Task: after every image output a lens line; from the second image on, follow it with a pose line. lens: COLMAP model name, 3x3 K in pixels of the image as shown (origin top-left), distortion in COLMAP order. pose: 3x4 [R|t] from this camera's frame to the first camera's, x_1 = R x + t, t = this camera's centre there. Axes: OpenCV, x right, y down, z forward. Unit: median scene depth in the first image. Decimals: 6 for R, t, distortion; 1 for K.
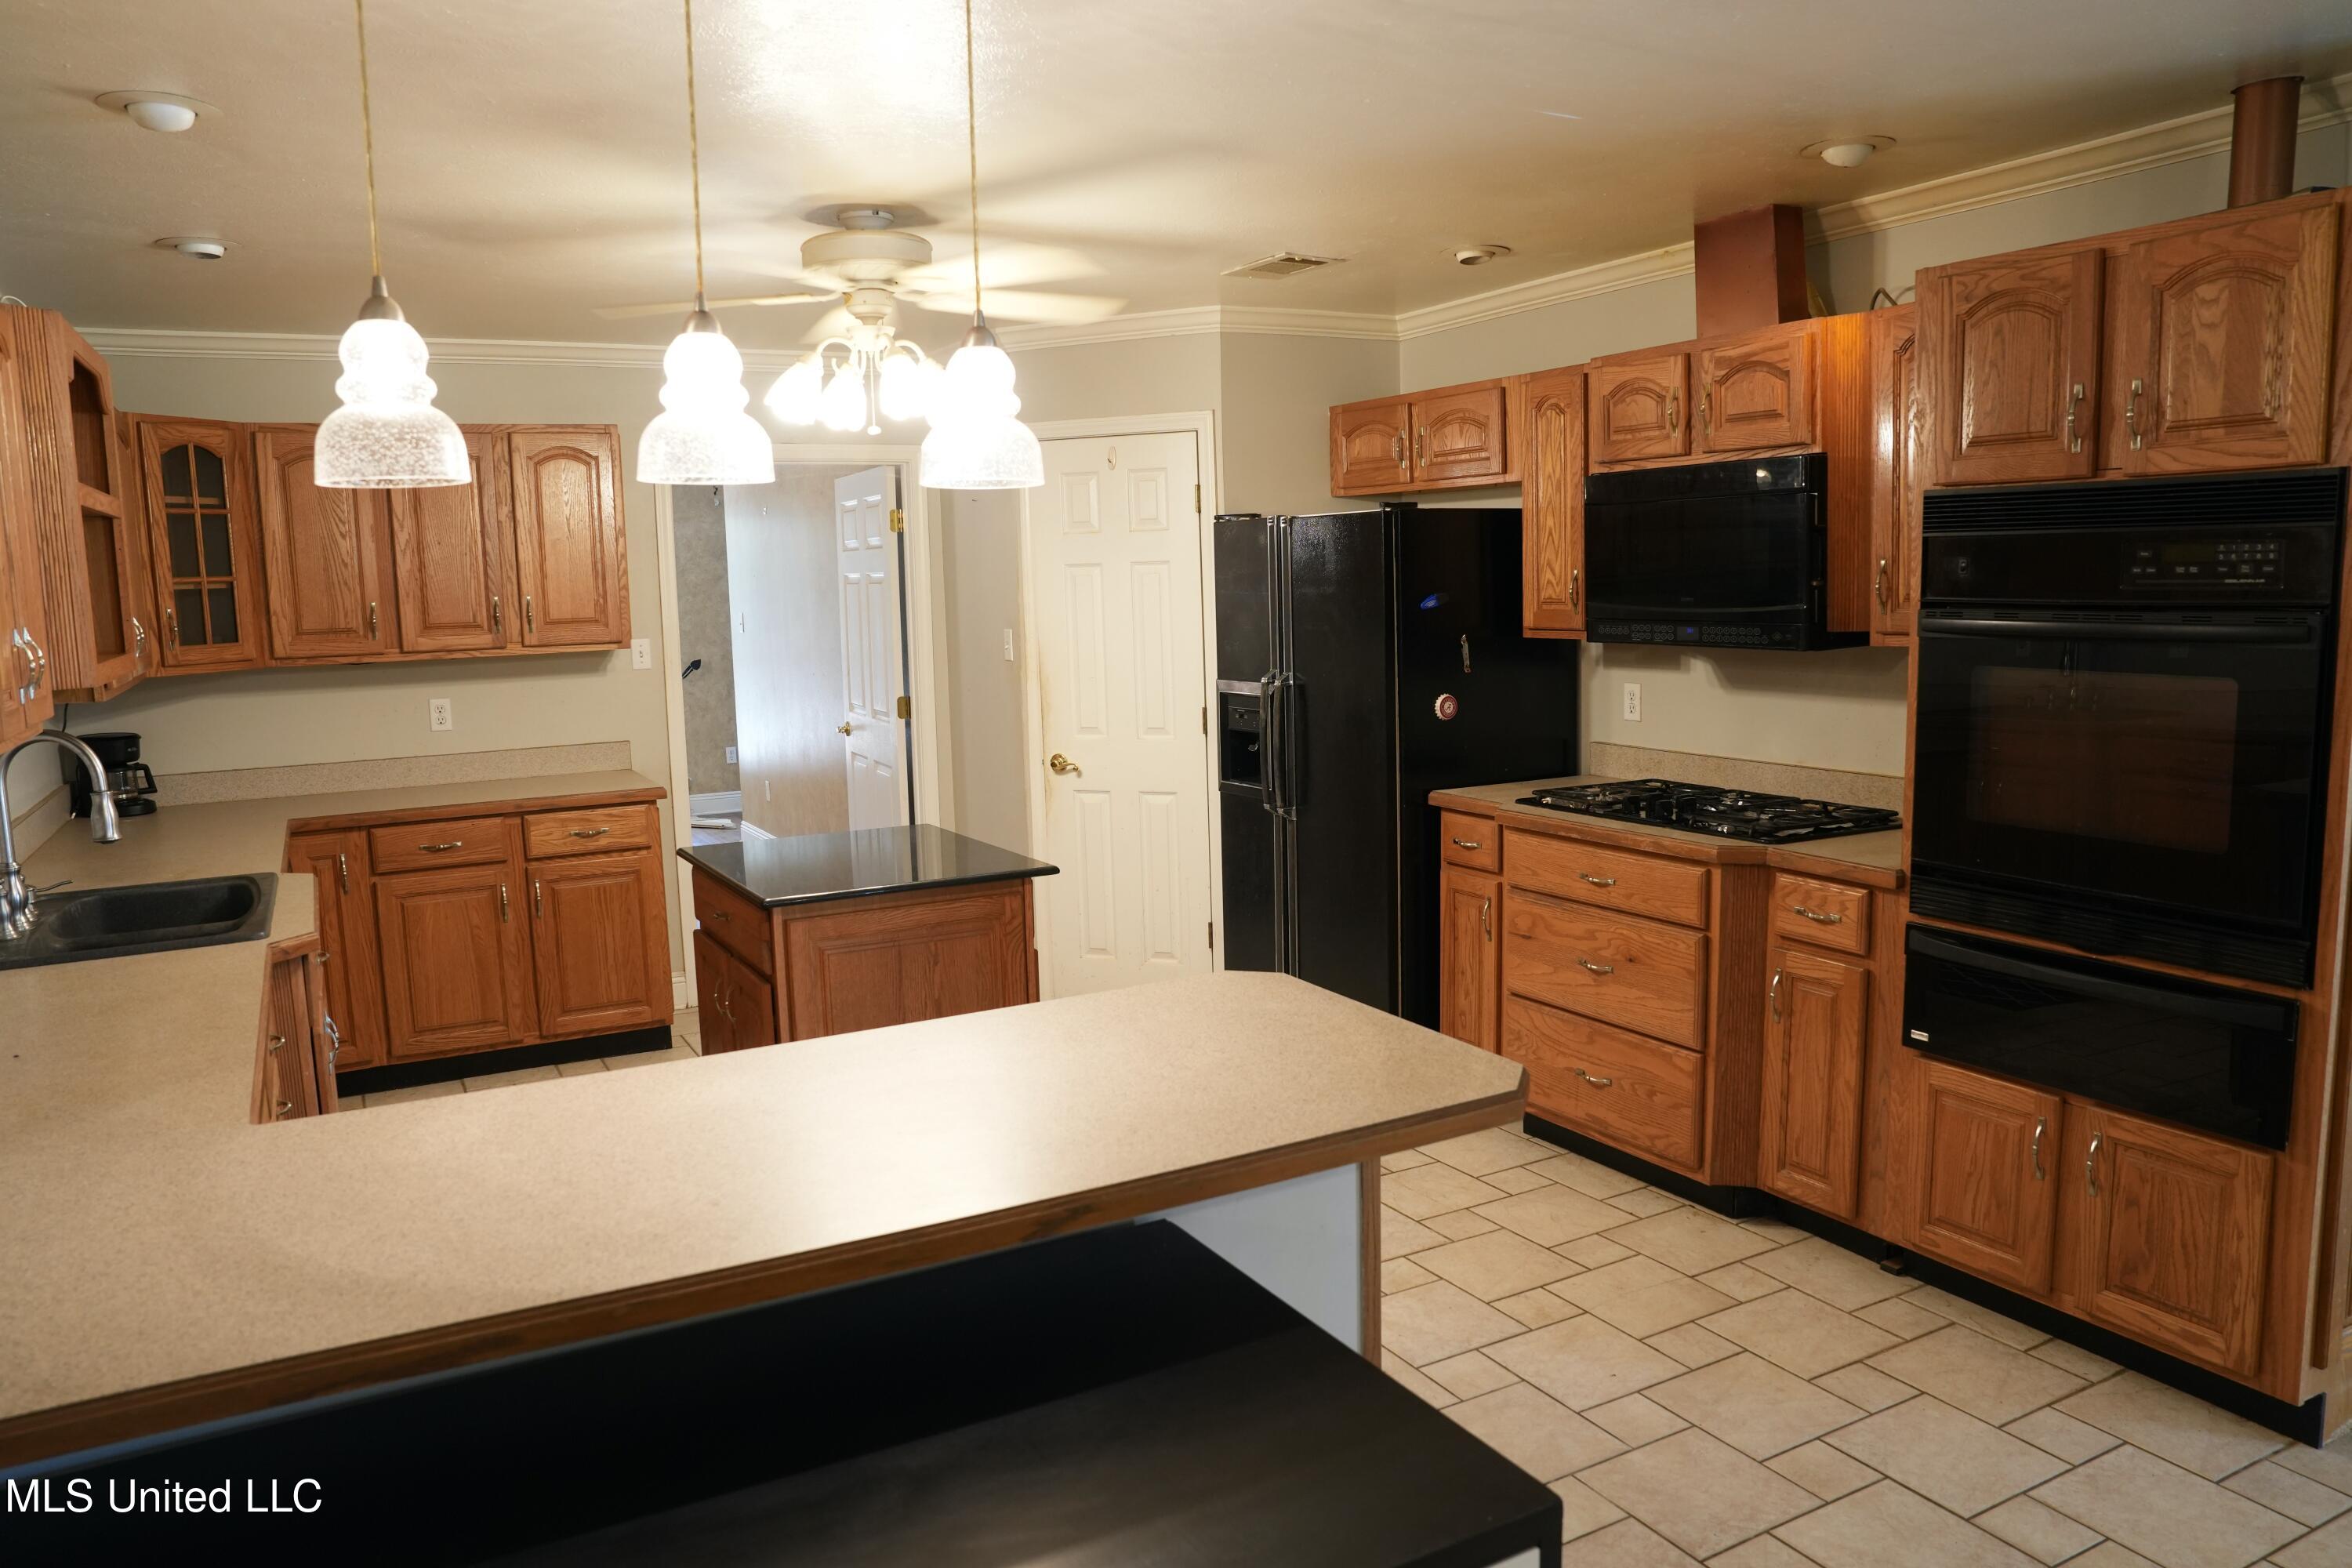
lens RADIAL K [[1658.7, 0, 1157.5], [0, 1658.7, 794.2], [0, 0, 1]] dist [-0.106208, 0.086130]
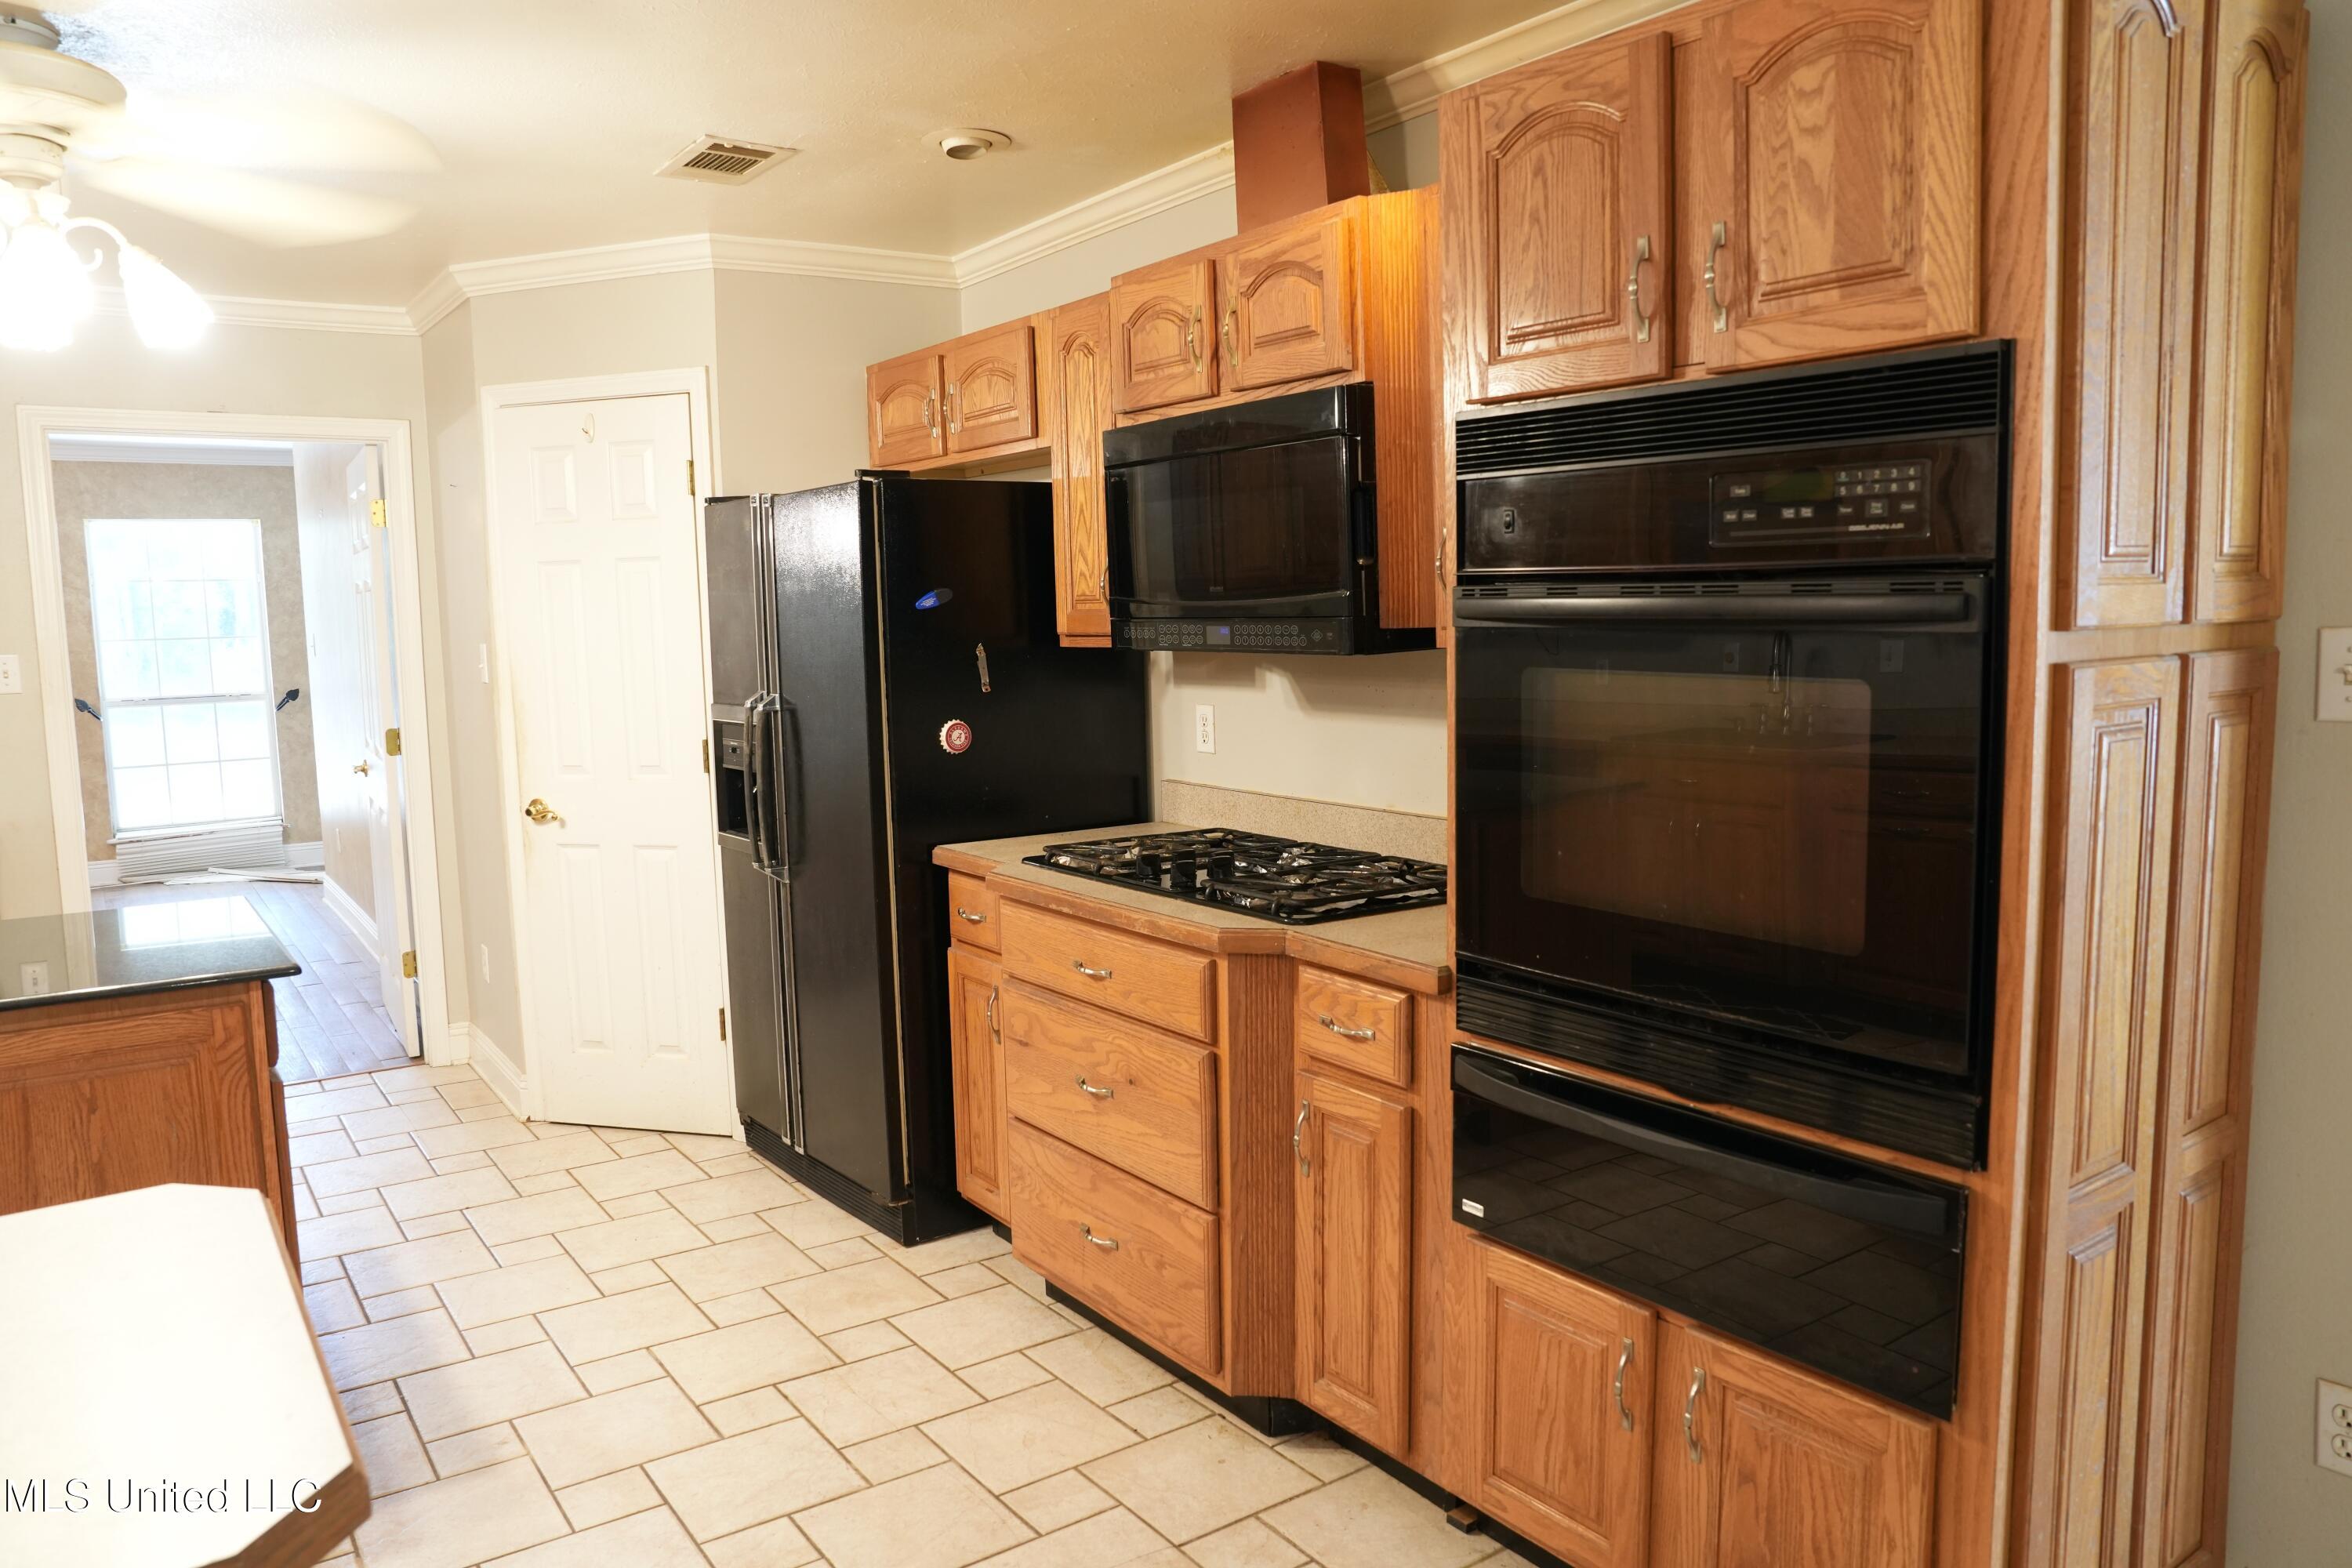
lens RADIAL K [[1613.2, 0, 1176.0], [0, 1613.2, 784.0], [0, 0, 1]] dist [-0.106014, 0.080732]
pose [[0.994863, -0.006529, 0.101019, 0.263549], [0.009169, 0.999628, -0.025693, -0.013769], [-0.100813, 0.026487, 0.994553, 0.319474]]
